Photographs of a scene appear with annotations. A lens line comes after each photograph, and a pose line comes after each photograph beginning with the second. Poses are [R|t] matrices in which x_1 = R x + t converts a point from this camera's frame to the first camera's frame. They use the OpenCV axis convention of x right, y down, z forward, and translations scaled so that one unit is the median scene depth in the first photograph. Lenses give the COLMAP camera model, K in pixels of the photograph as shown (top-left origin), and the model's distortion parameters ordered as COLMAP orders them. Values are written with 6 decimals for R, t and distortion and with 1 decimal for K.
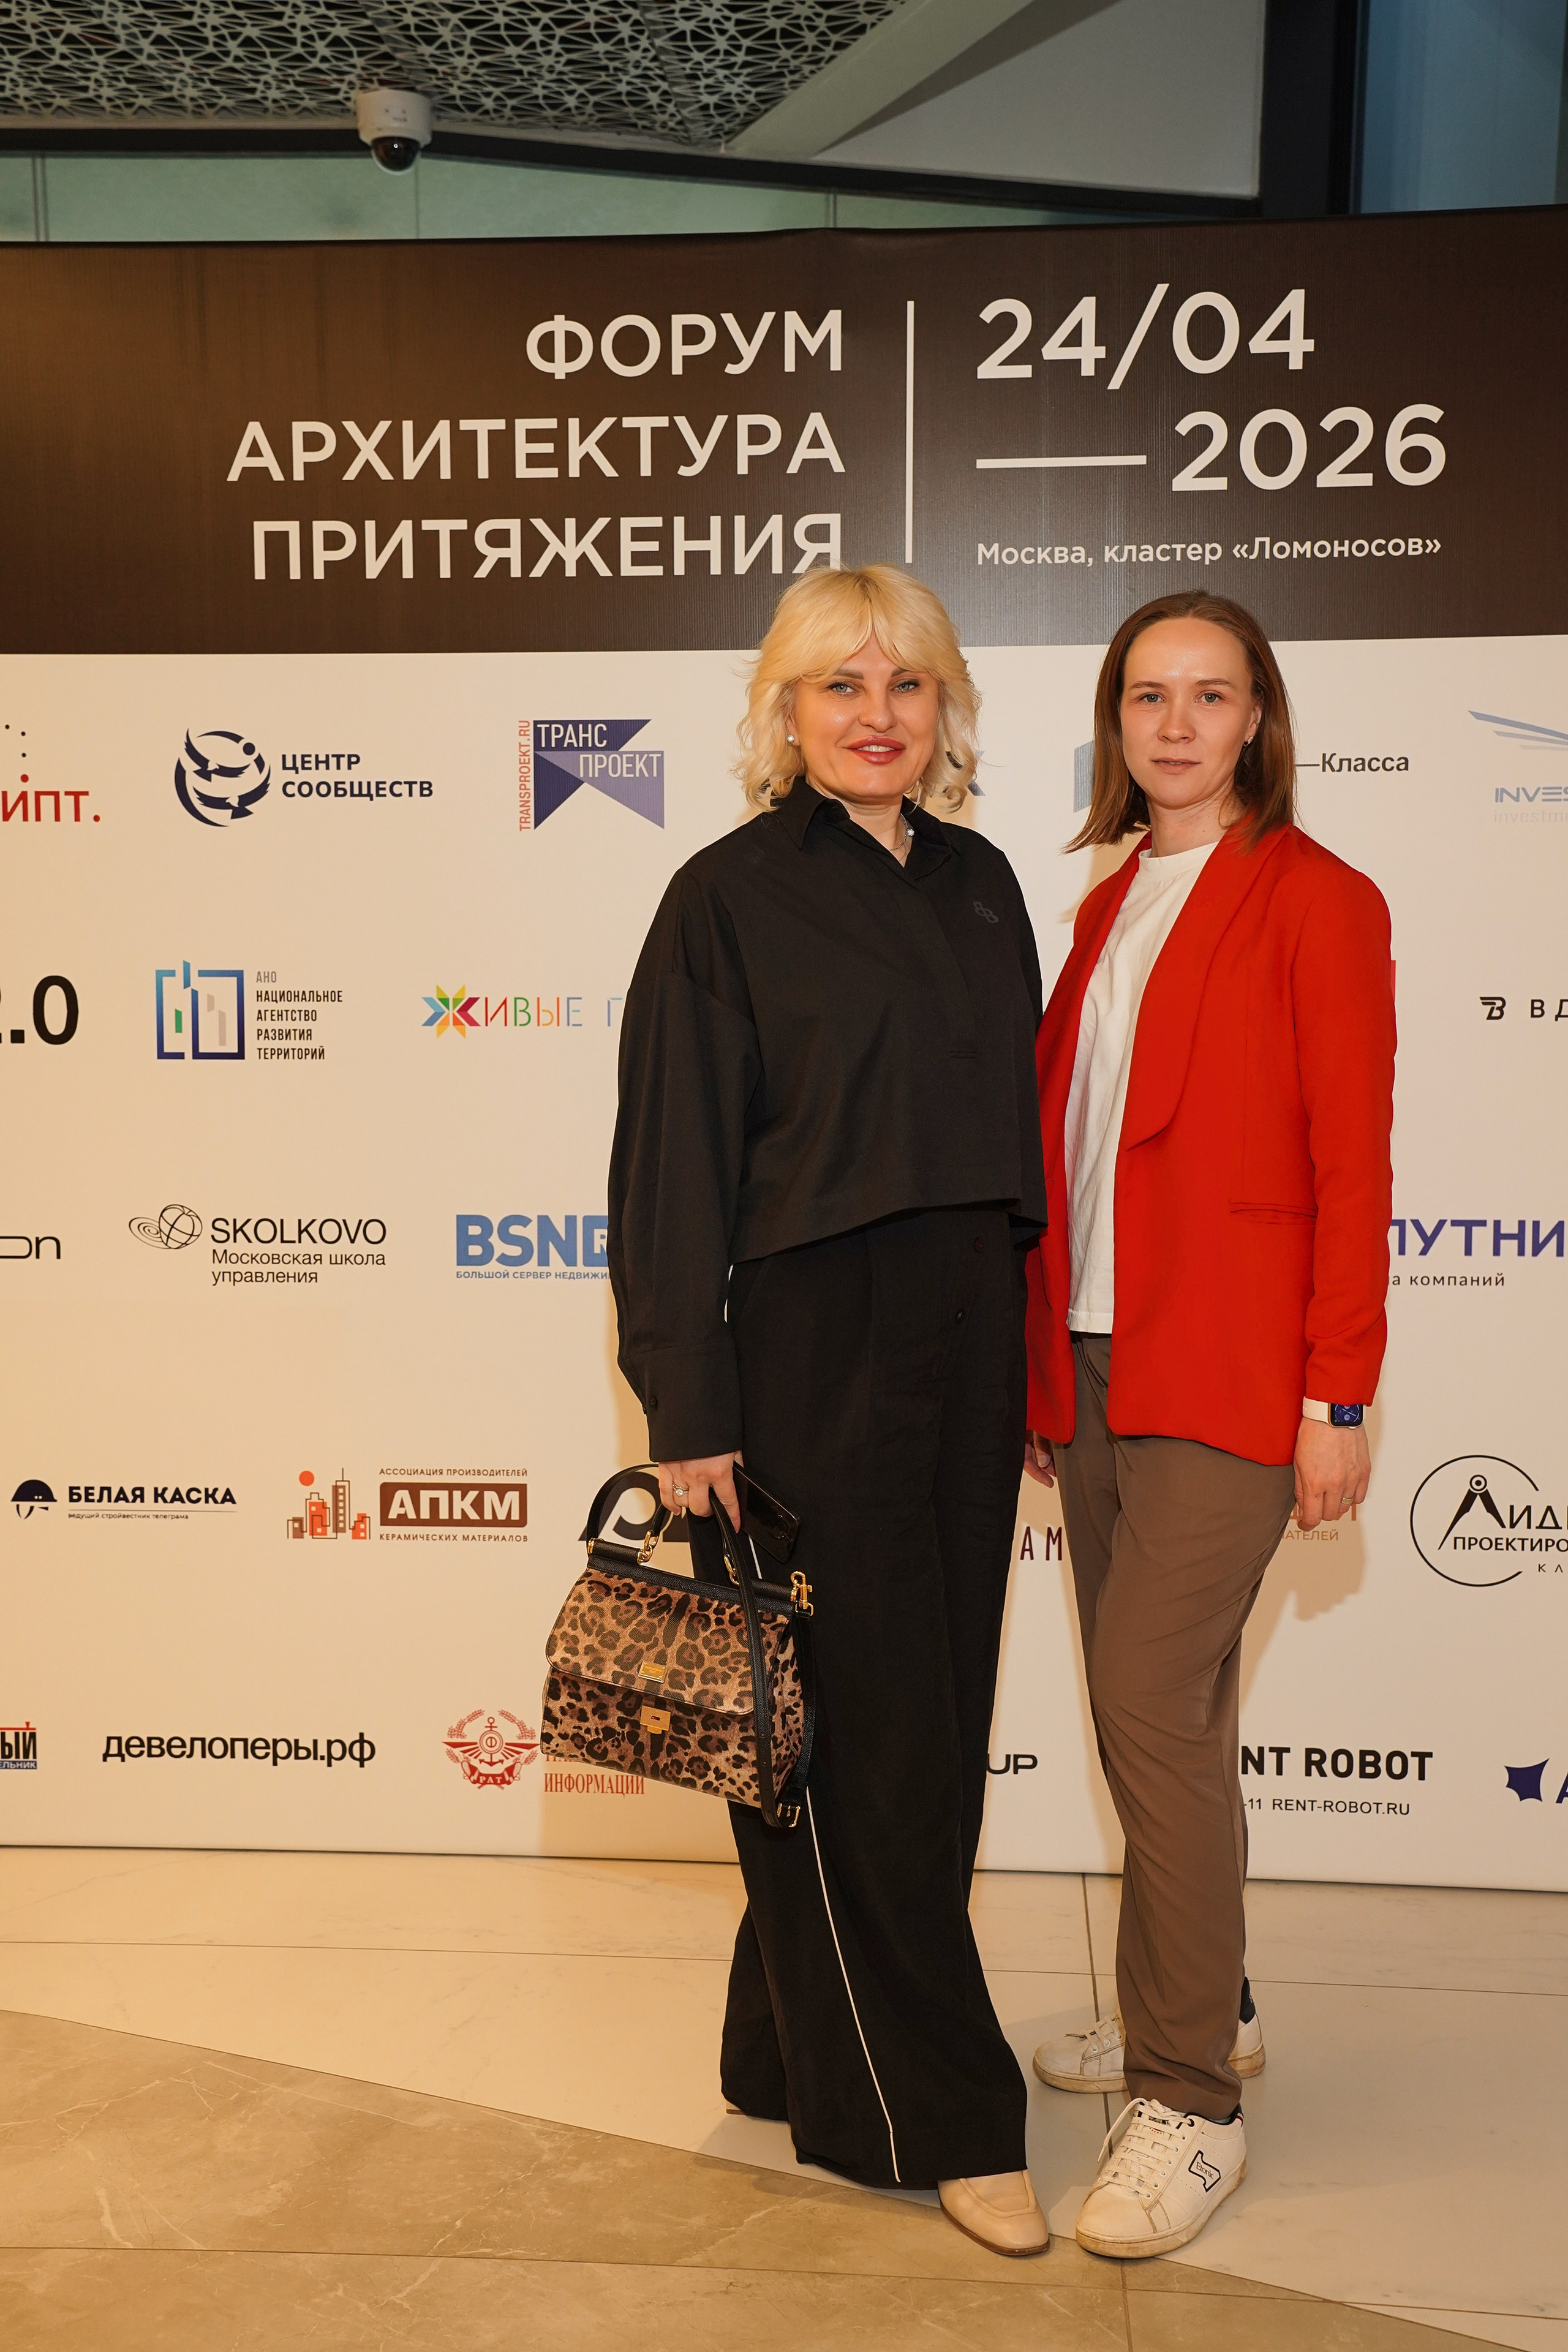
lens RADIAL K [[2675.6, 0, 763.4], [0, 2675.6, 1181.7], [0, 0, 1]] dist [0.115469, 0.000000]
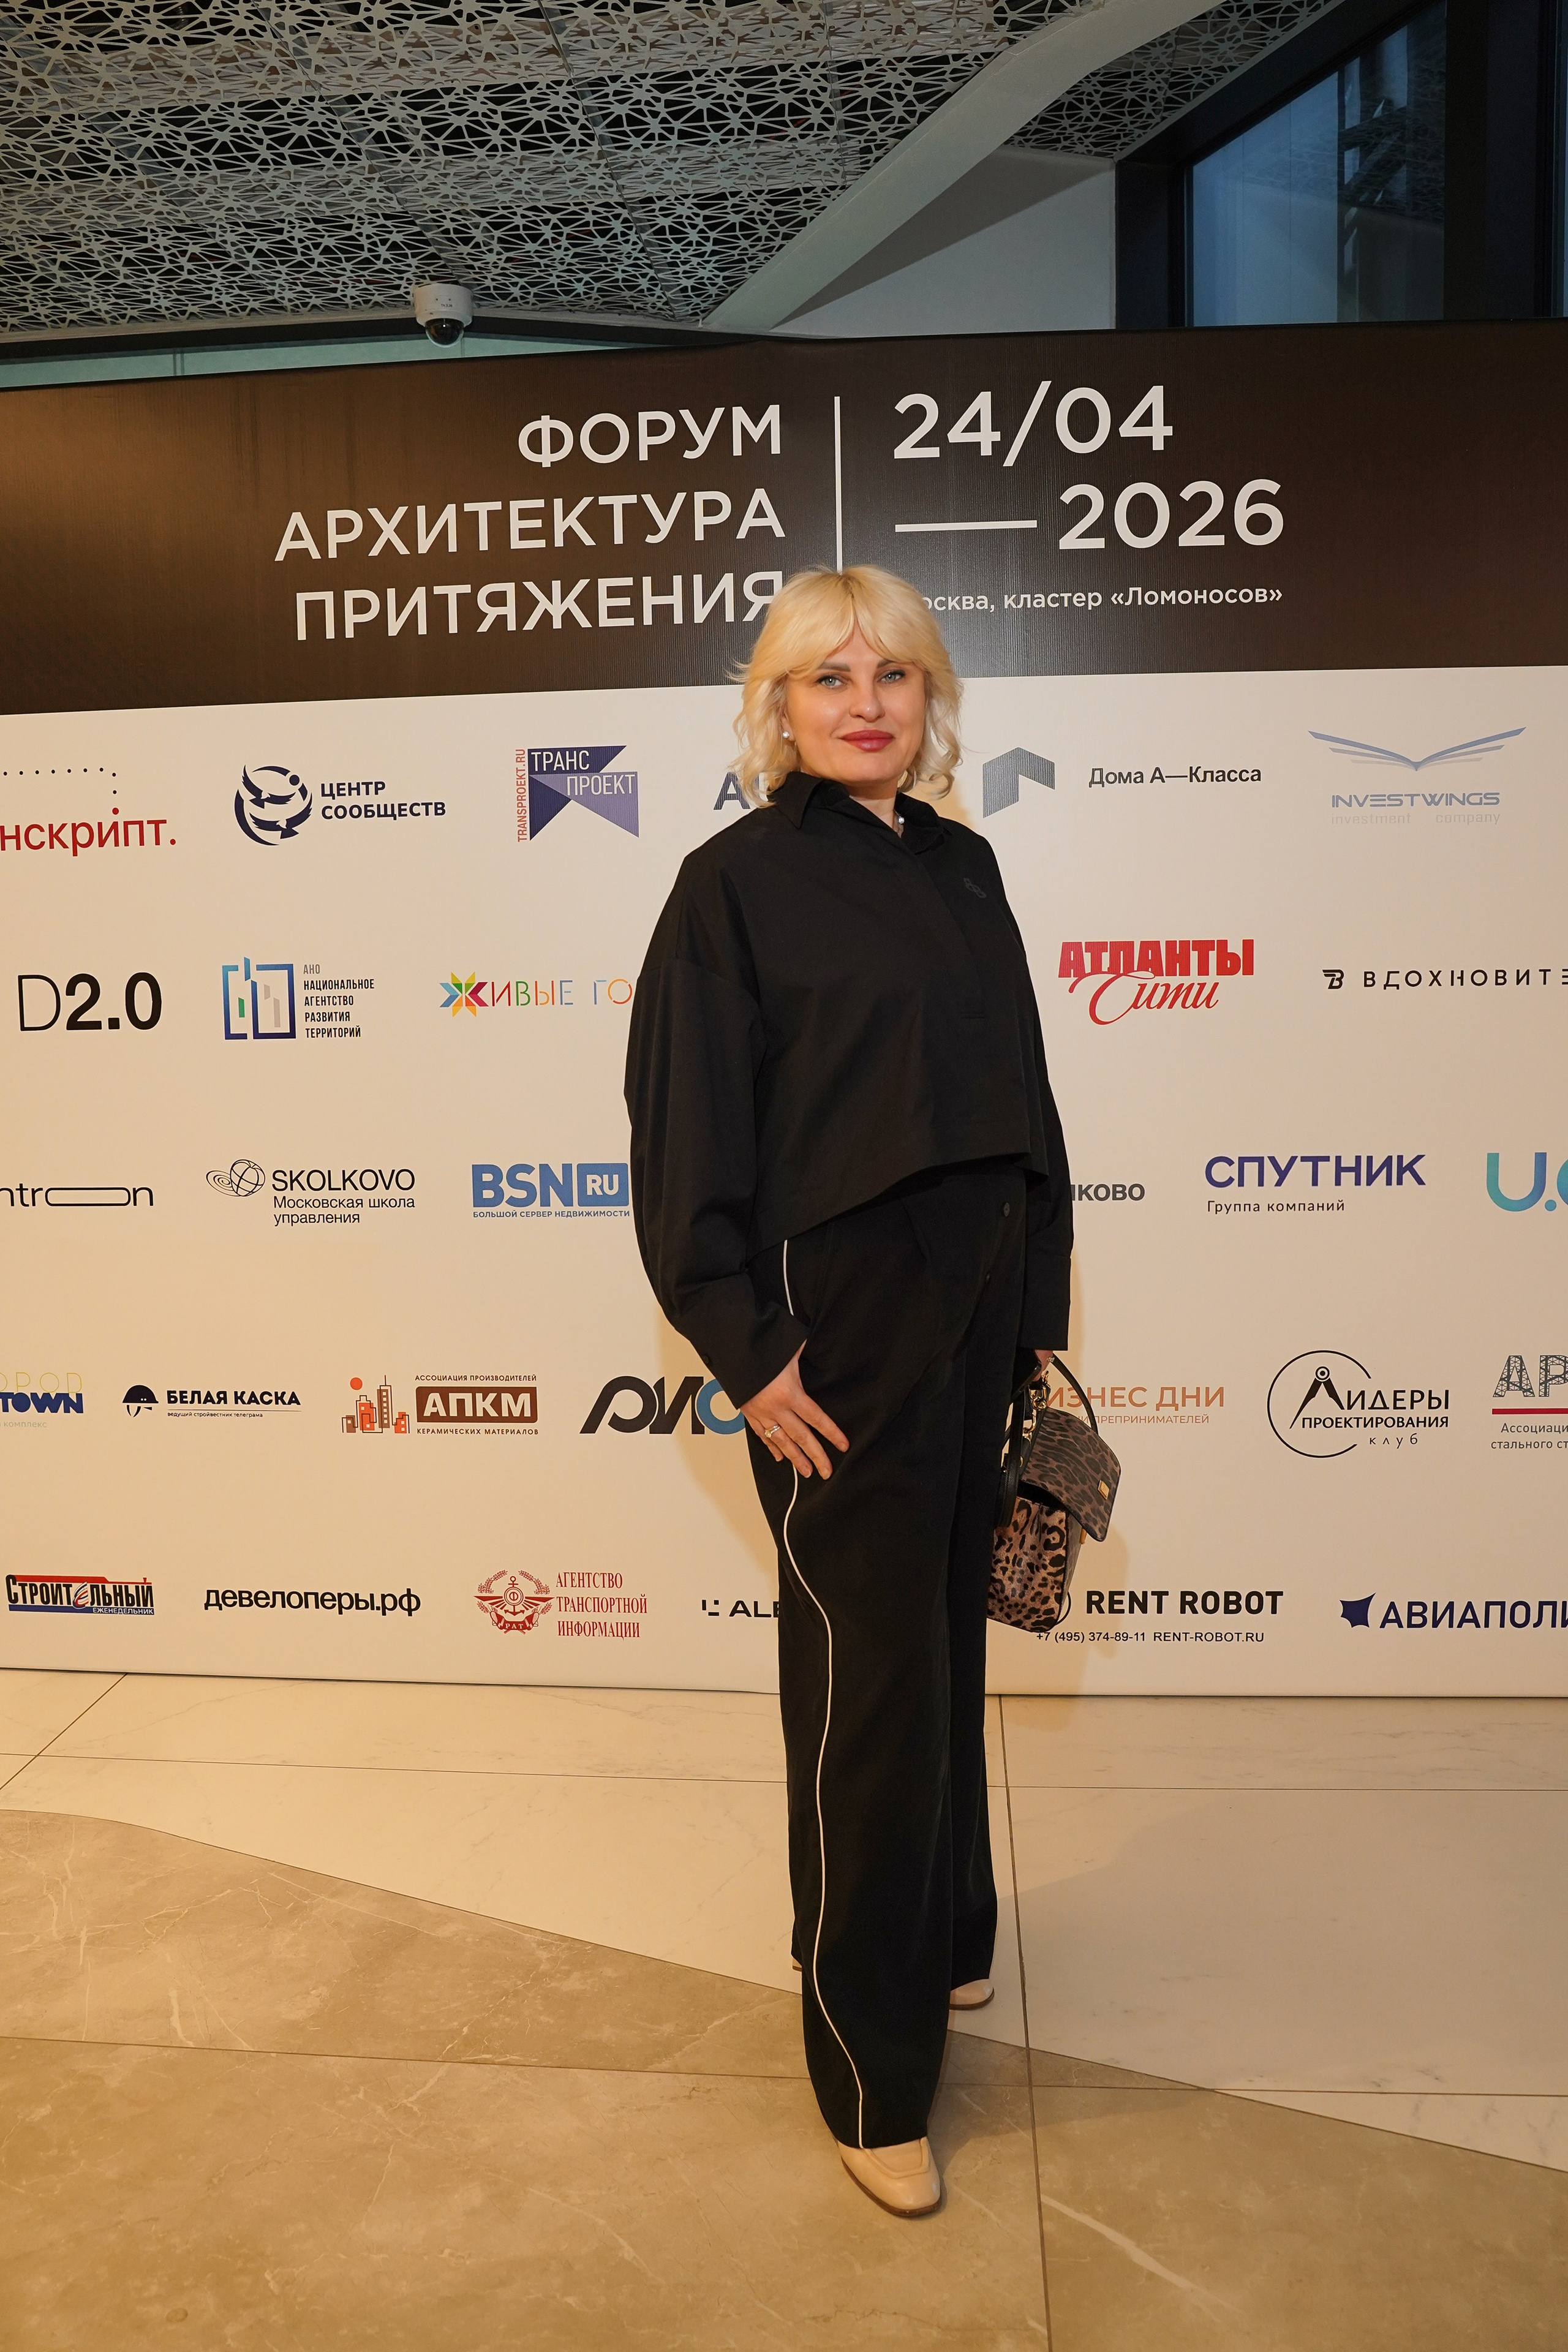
lens RADIAL K [[1897.8, 0, 762.0], [0, 1897.8, 1184.2], [0, 0, 1]] dist [-0.106689, 0.069757]
pose [[0.999845, -0.015986, -0.007410, 0.021275], [0.016244, 0.999212, 0.036222, -0.007558], [0.006825, -0.036337, 0.999316, 0.159961]]
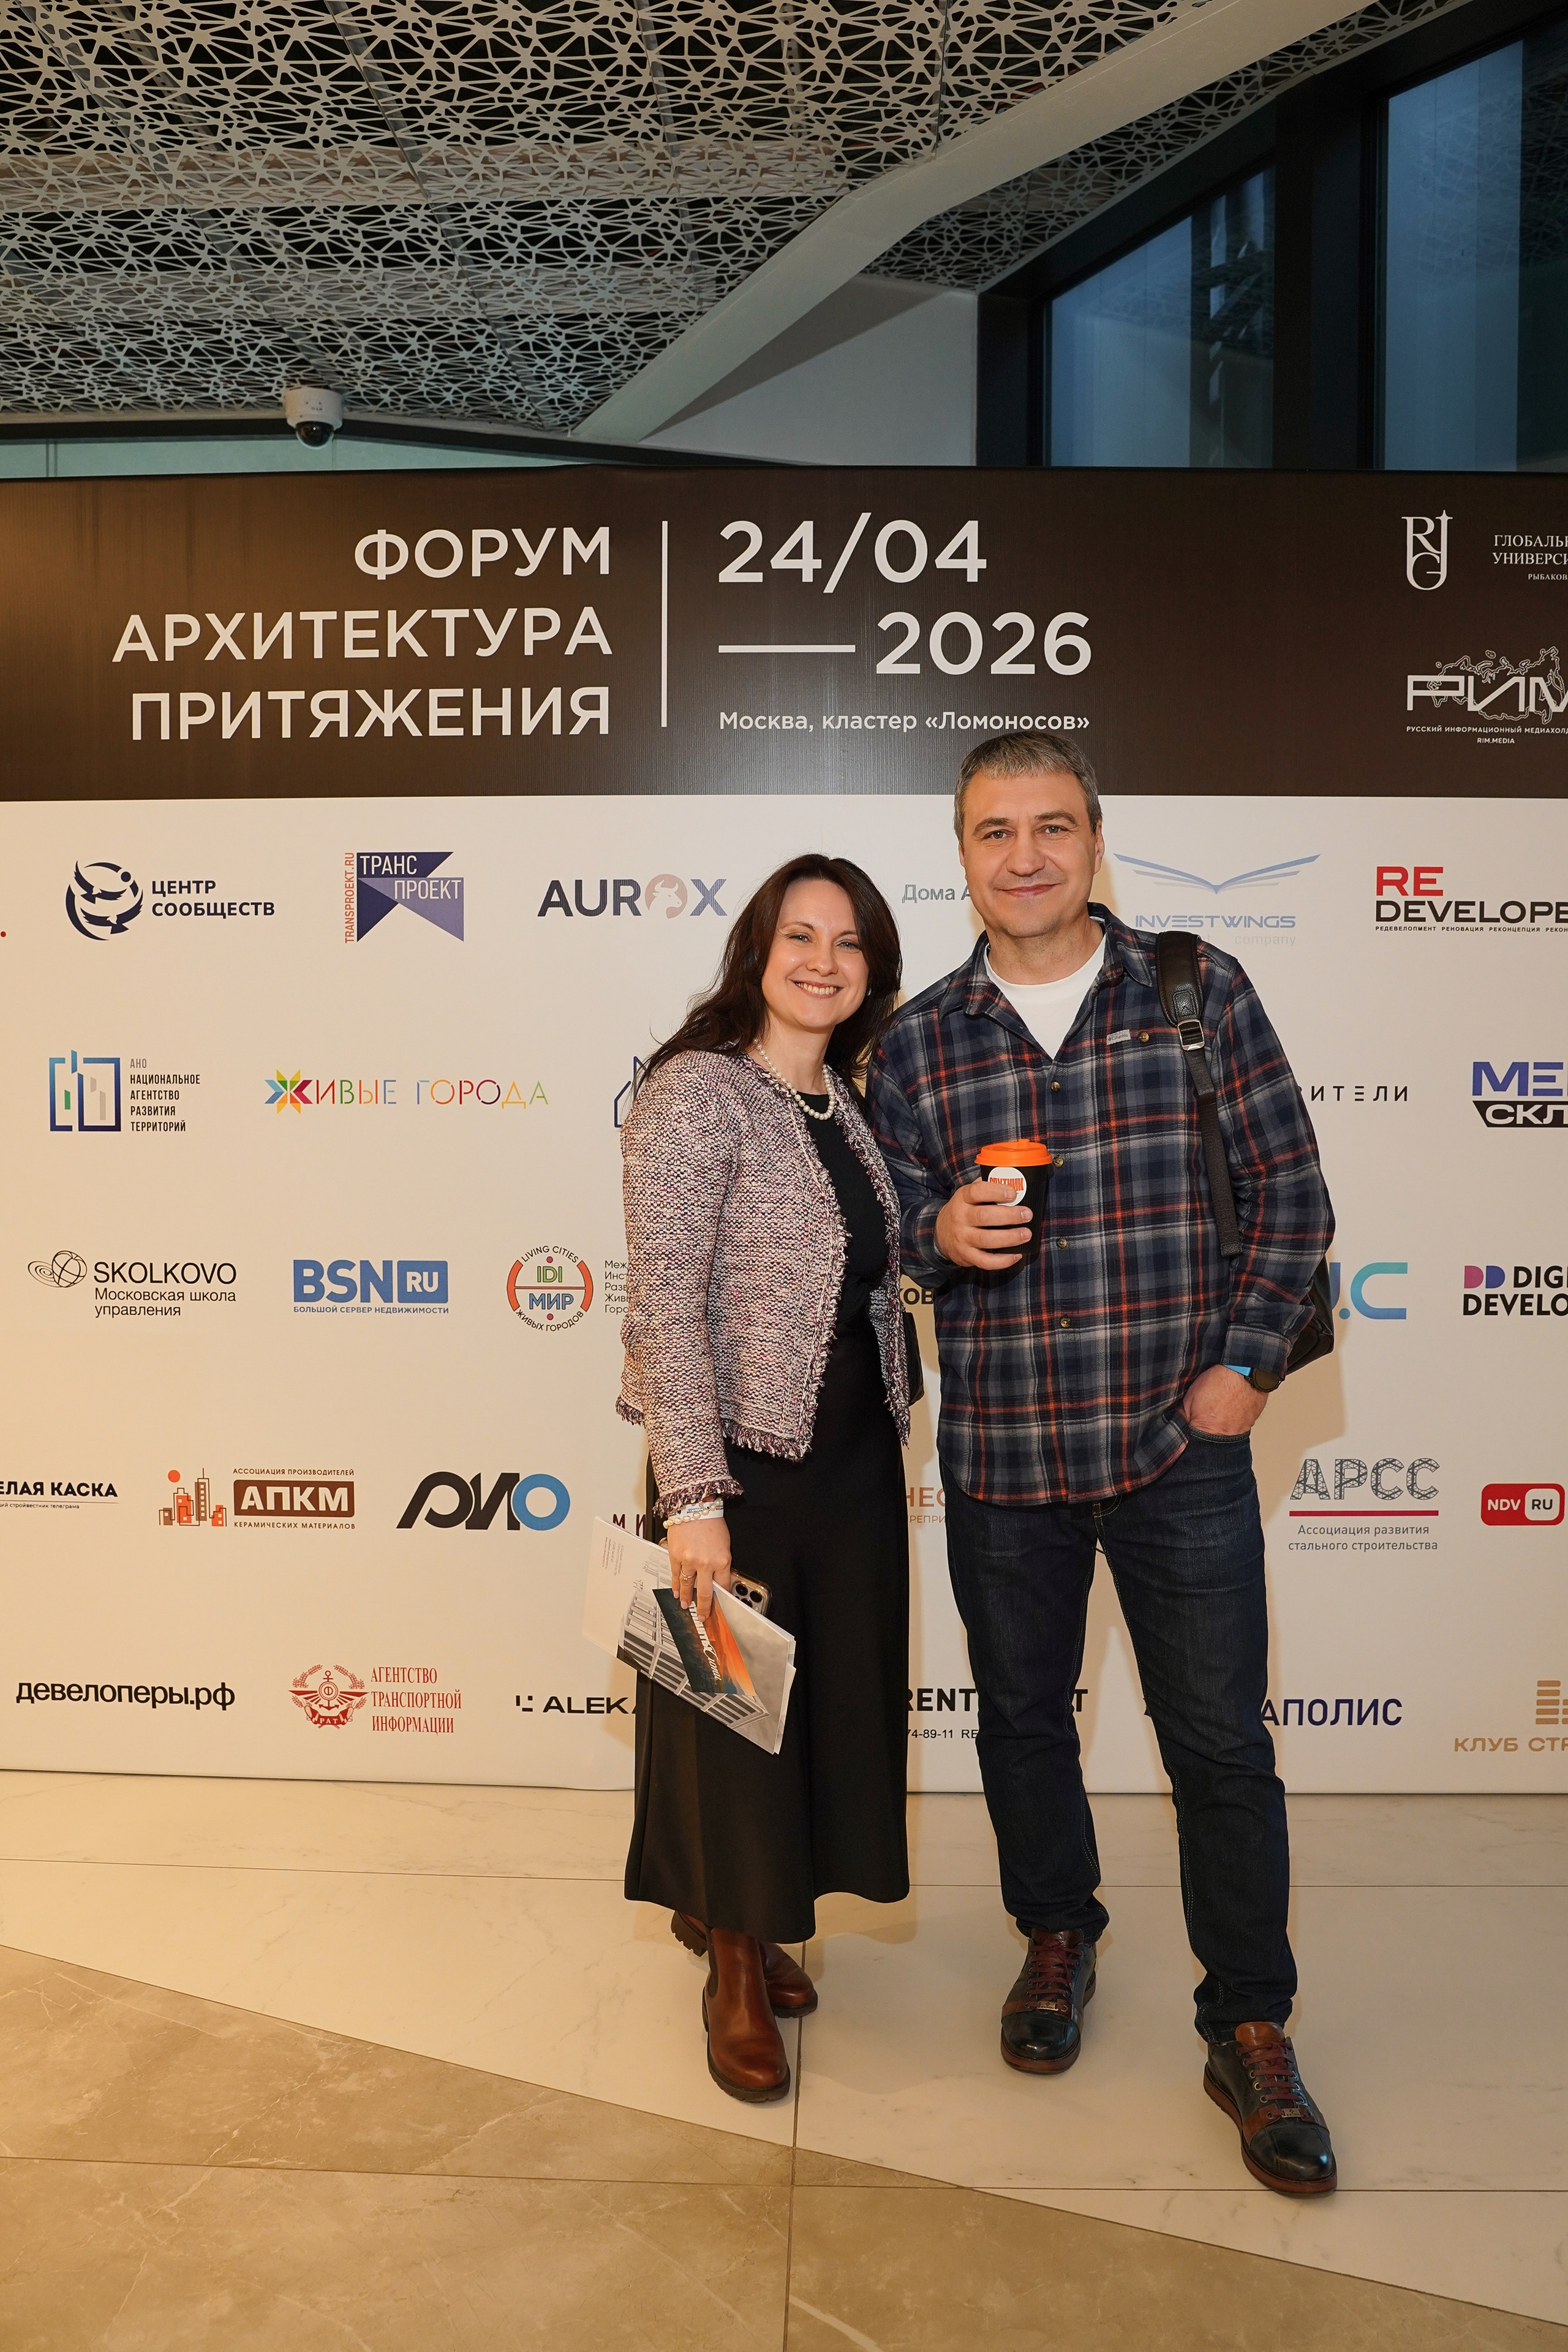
lens RADIAL K [[1897.8, 0, 795.6], [0, 1897.8, 1175.2], [0, 0, 1]] dist [-0.106689, 0.069757]
pose [[0.998288, 0.000213, 0.058491, 0.062653], [0.000444, 0.999937, -0.011217, -0.016439], [-0.058490, 0.011223, 0.998225, 0.142386]]
